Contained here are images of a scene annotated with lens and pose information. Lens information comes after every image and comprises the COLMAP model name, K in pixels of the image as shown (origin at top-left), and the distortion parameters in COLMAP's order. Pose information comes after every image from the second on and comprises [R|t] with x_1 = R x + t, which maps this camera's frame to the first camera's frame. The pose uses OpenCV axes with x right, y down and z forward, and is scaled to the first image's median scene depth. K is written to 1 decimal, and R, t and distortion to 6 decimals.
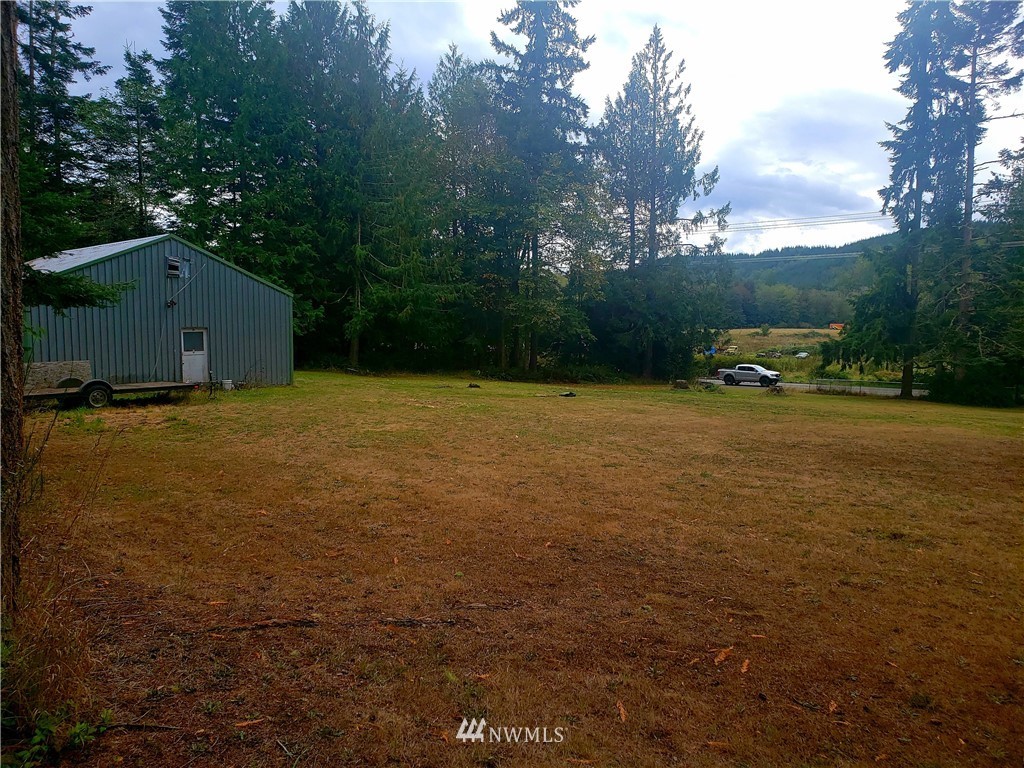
lens RADIAL K [[875.4, 0, 514.8], [0, 875.4, 382.5], [0, 0, 1]] dist [0.062539, -0.011131]
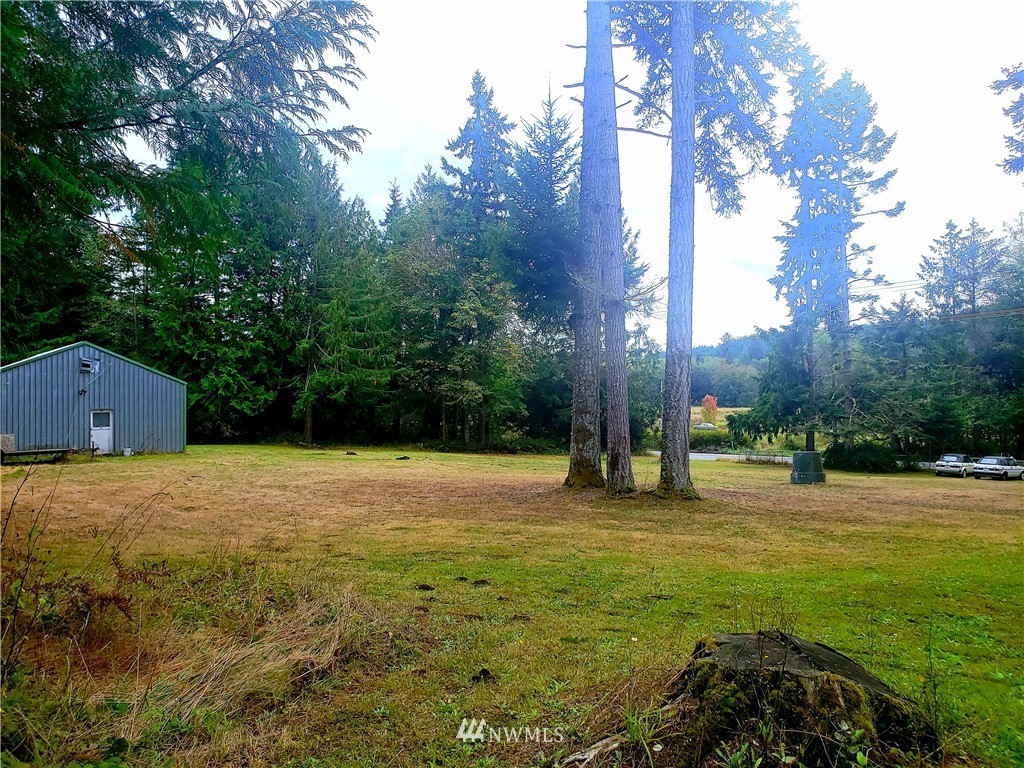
lens RADIAL K [[875.4, 0, 509.4], [0, 875.4, 378.6], [0, 0, 1]] dist [0.062539, -0.011131]
pose [[0.991313, -0.019575, -0.130062, 0.223810], [0.007032, 0.995336, -0.096213, 0.013160], [0.131339, 0.094462, 0.986827, -0.131296]]
